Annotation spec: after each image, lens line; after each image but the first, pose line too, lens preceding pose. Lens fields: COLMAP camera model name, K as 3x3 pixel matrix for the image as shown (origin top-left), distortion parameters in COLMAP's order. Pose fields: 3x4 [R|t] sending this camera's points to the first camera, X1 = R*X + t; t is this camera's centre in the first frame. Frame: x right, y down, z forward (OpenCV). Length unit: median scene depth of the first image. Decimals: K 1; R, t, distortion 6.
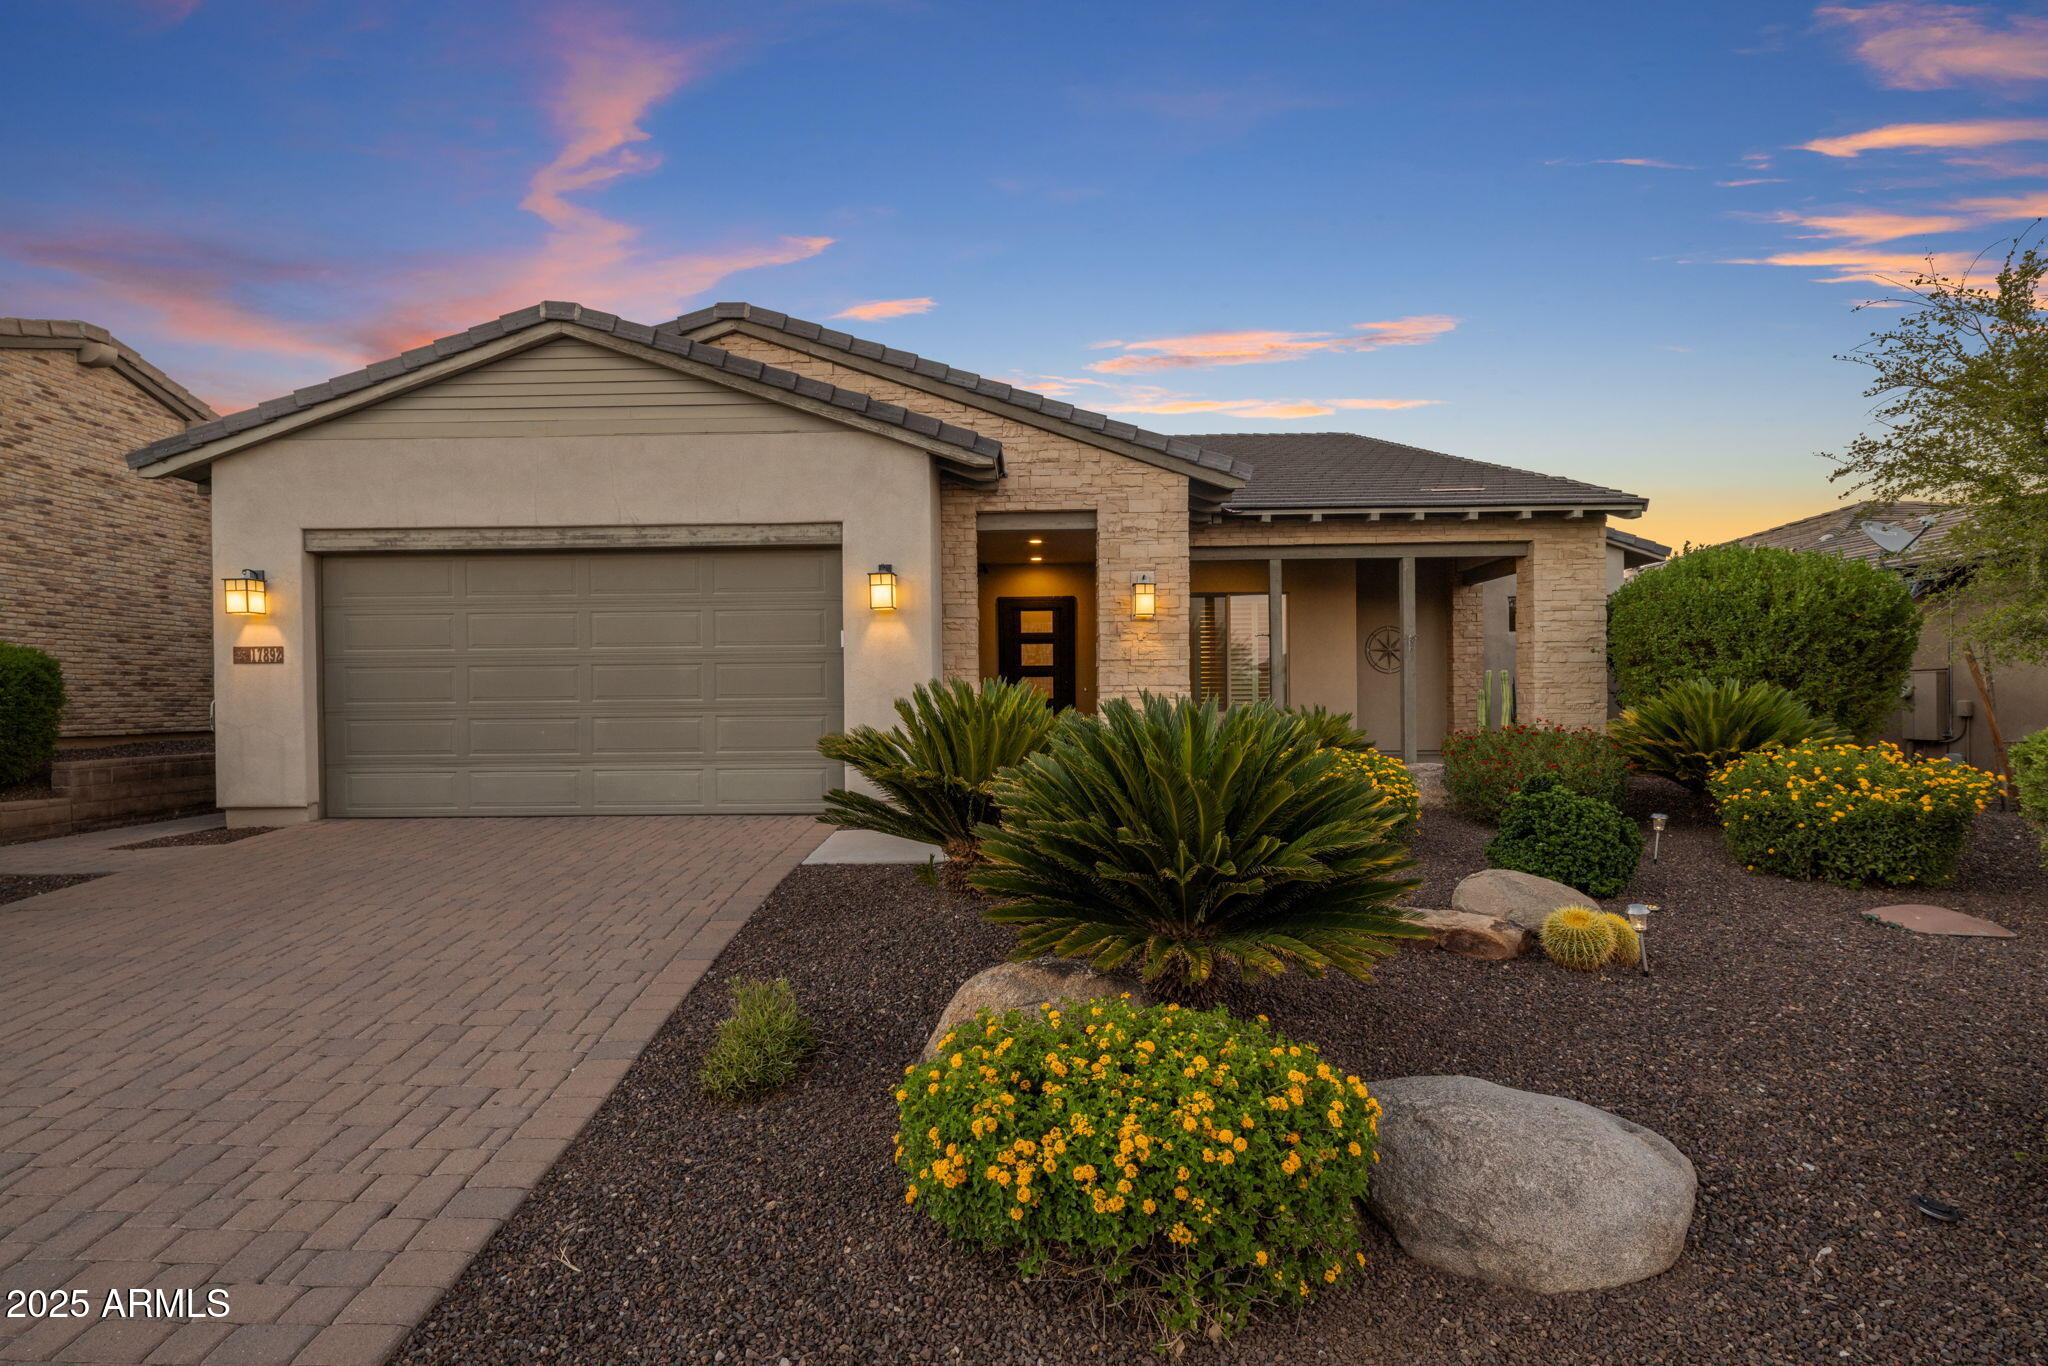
lens RADIAL K [[1012.3, 0, 1020.8], [0, 1012.3, 662.6], [0, 0, 1]] dist [0.002304, -0.001159]
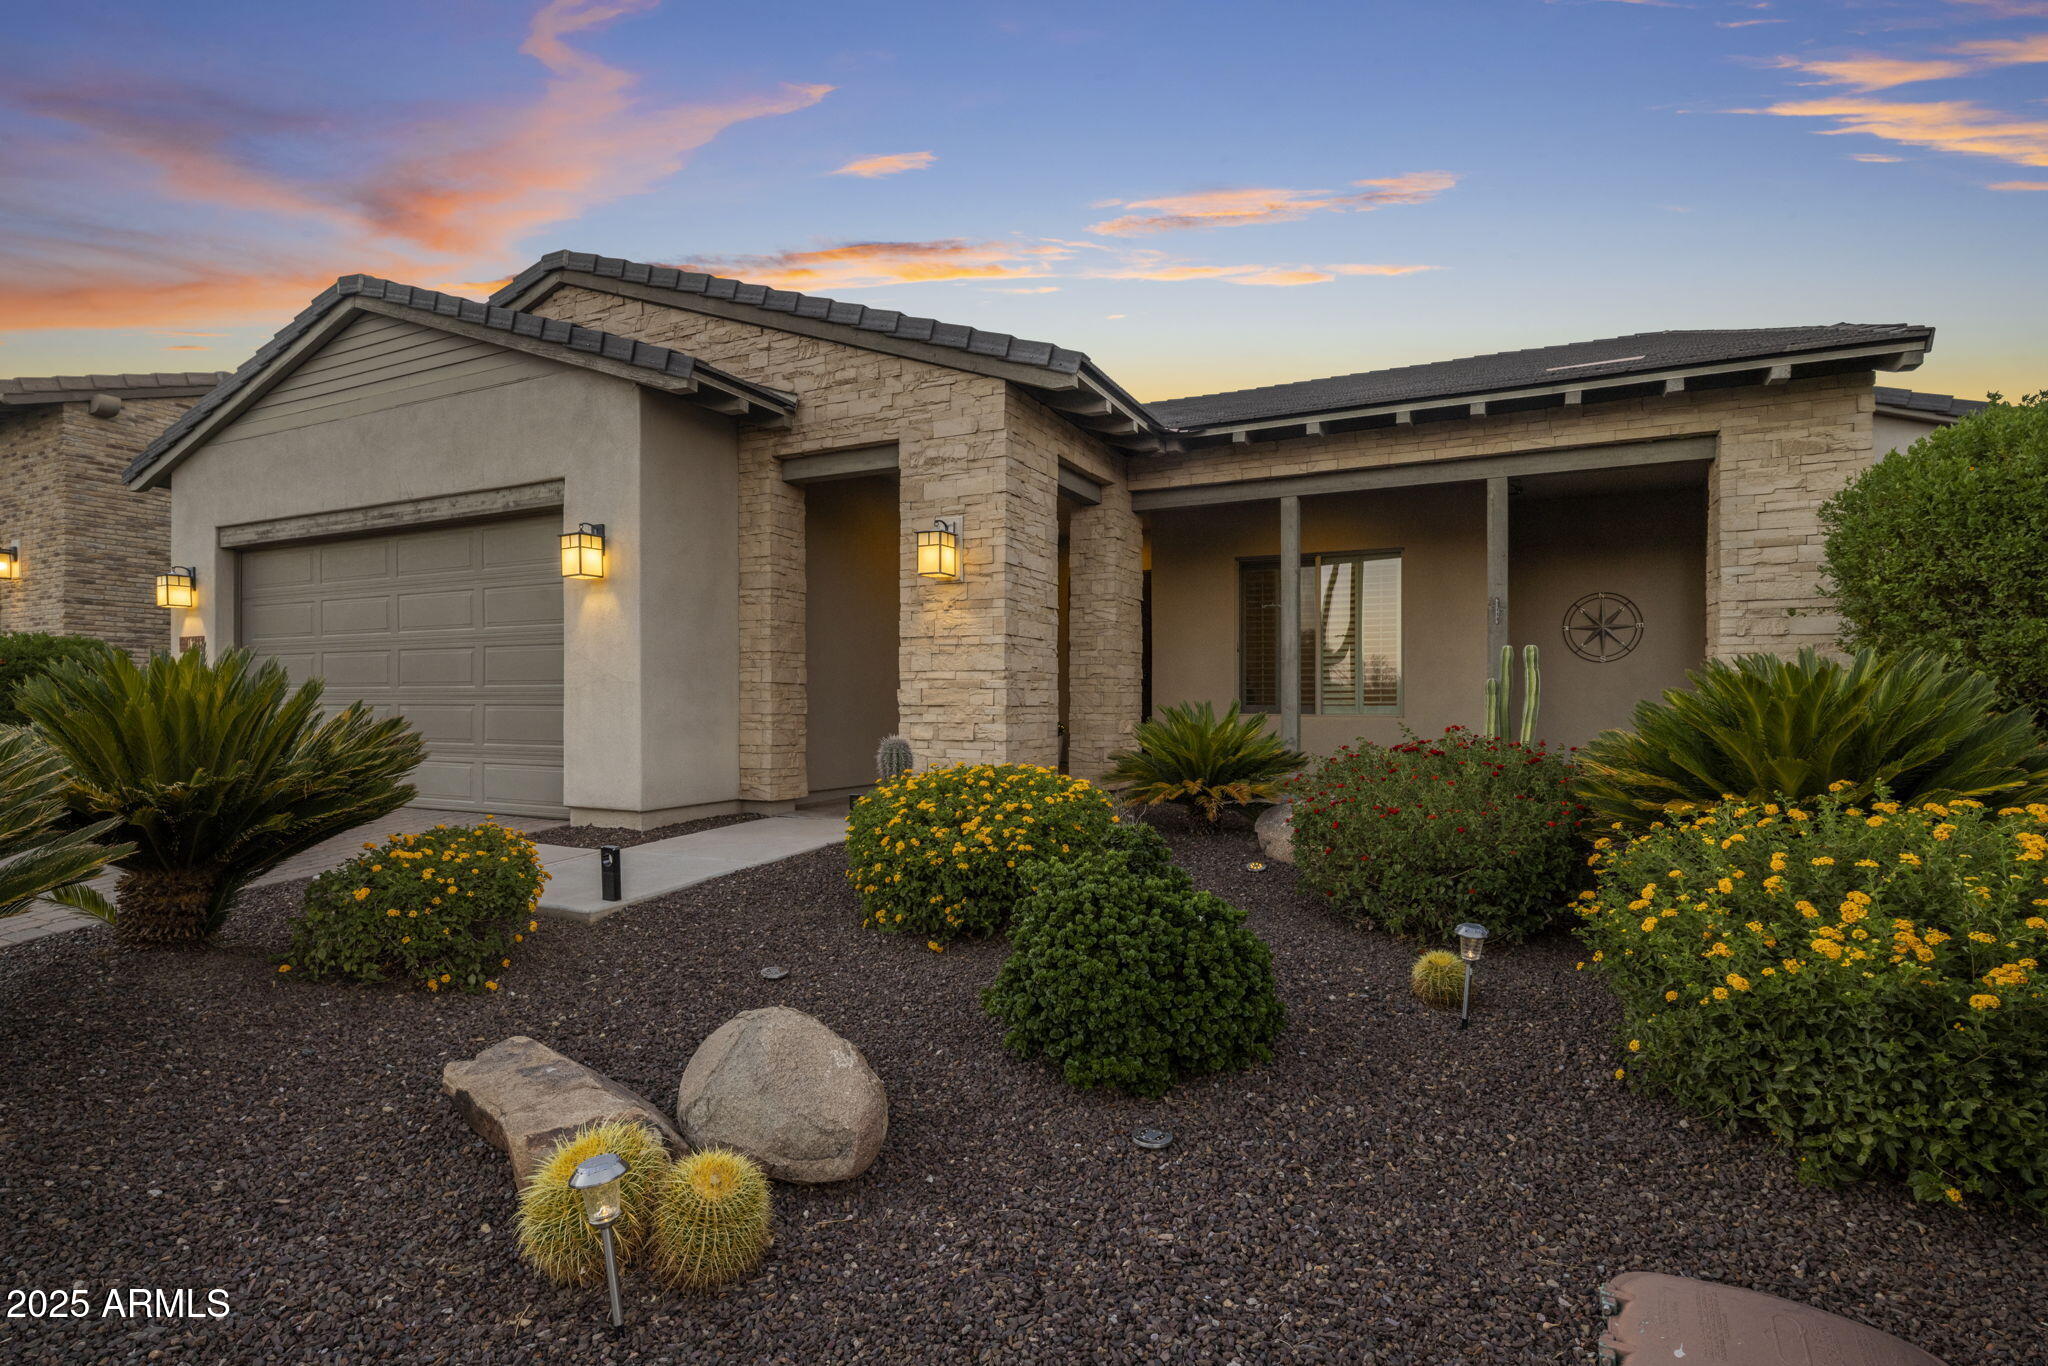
lens RADIAL K [[1012.3, 0, 1020.8], [0, 1012.3, 662.6], [0, 0, 1]] dist [0.002304, -0.001159]
pose [[0.902094, -0.006146, -0.431496, 0.483570], [0.004083, 0.999975, -0.005708, 0.020500], [0.431520, 0.003387, 0.902097, 0.358664]]
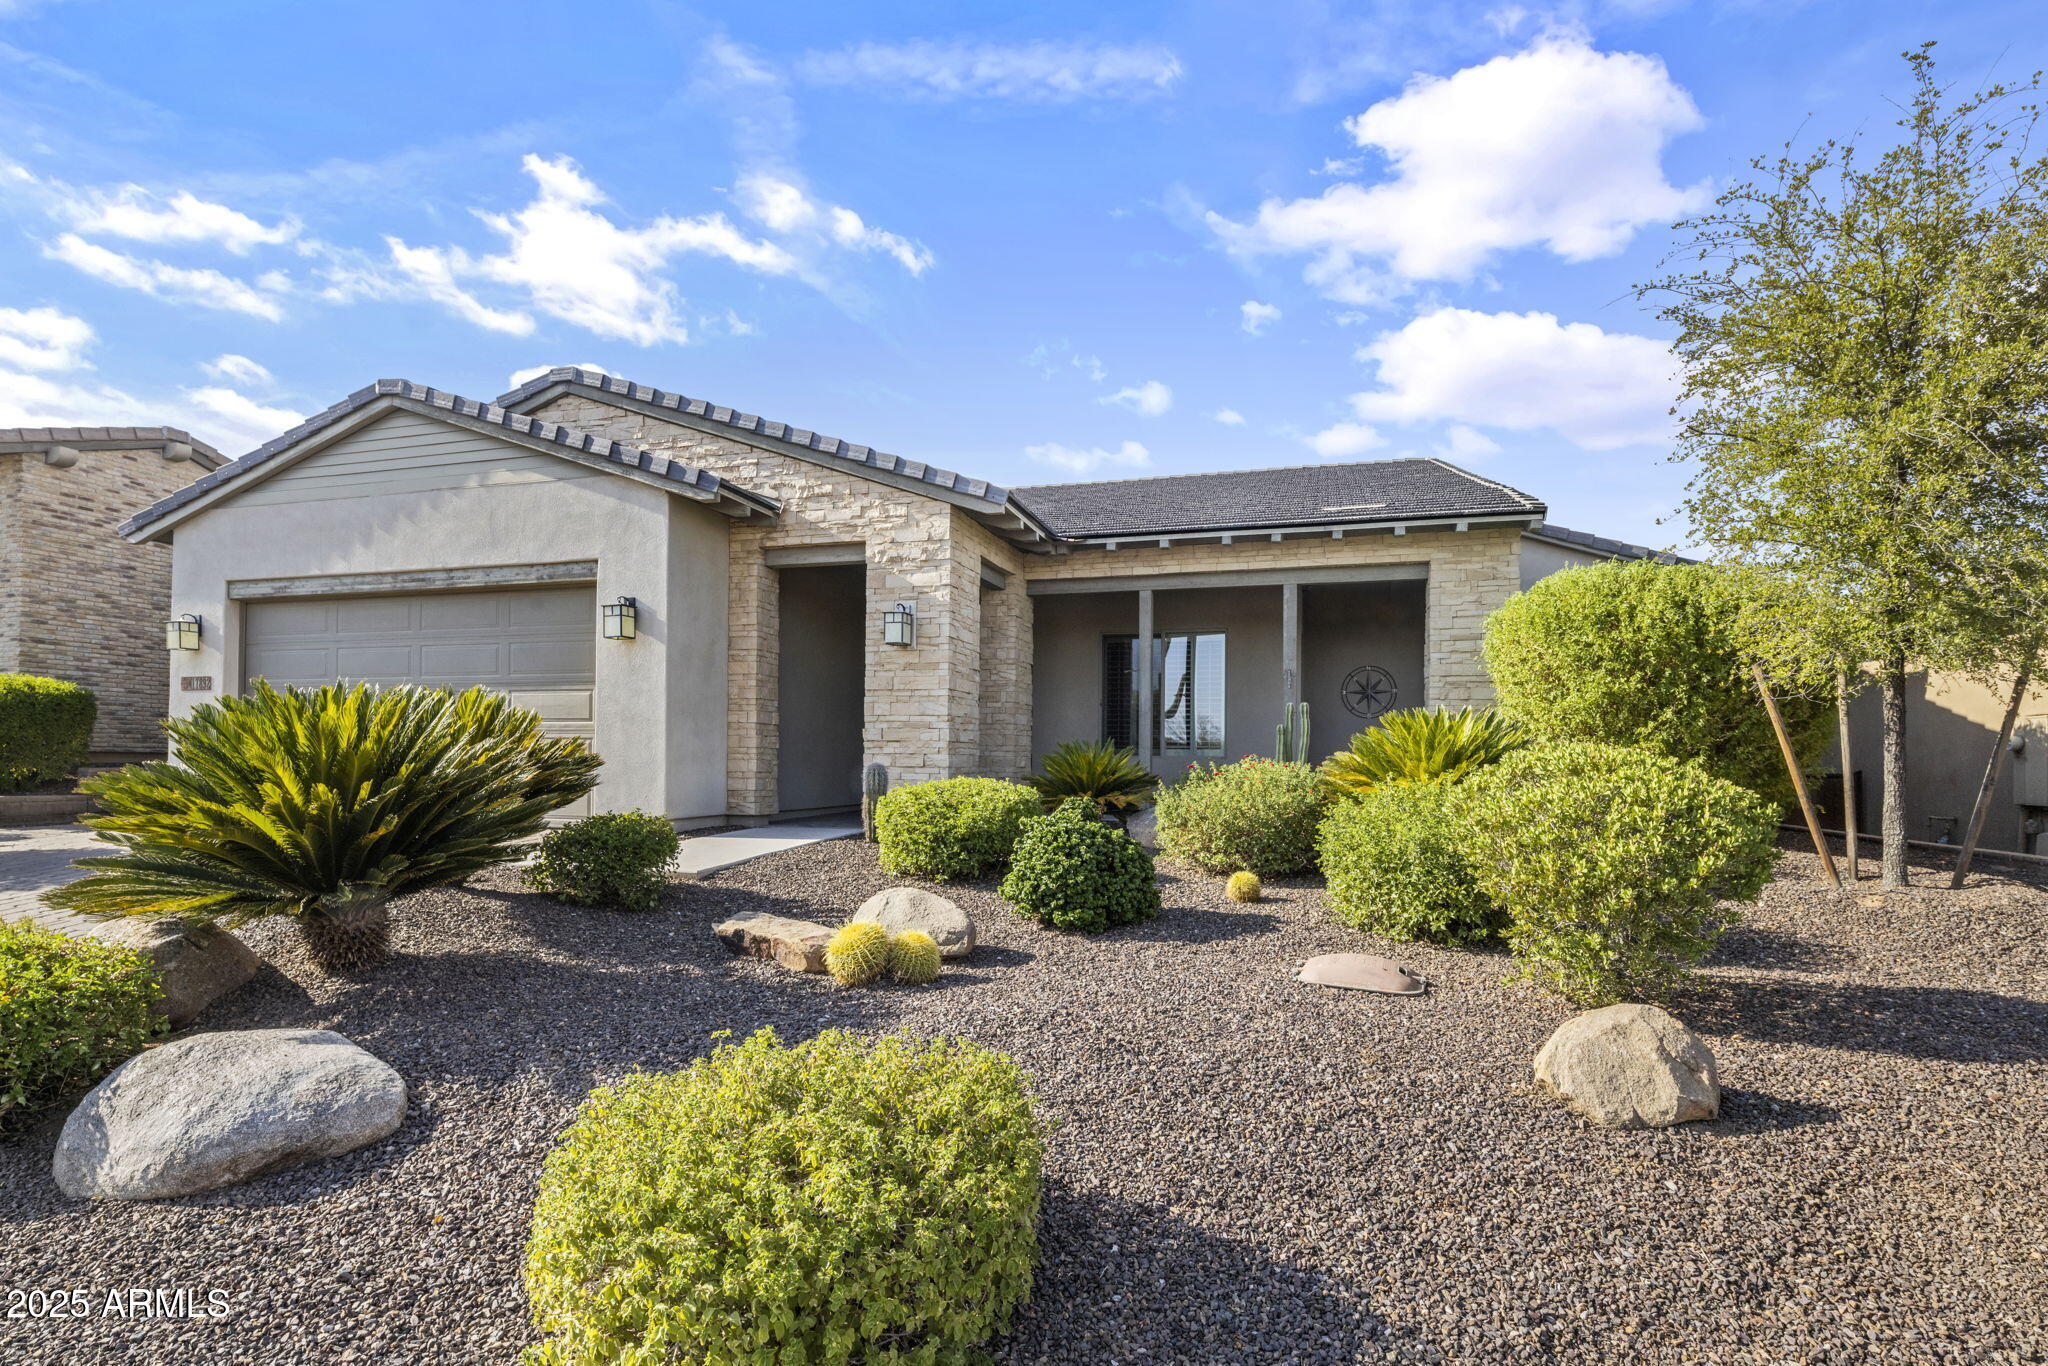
lens RADIAL K [[1037.7, 0, 1028.6], [0, 1037.7, 703.1], [0, 0, 1]] dist [-0.001096, -0.000199]
pose [[0.962627, 0.003199, -0.270813, 0.511994], [-0.008921, 0.999762, -0.019899, 0.029163], [0.270685, 0.021571, 0.962426, 0.054172]]
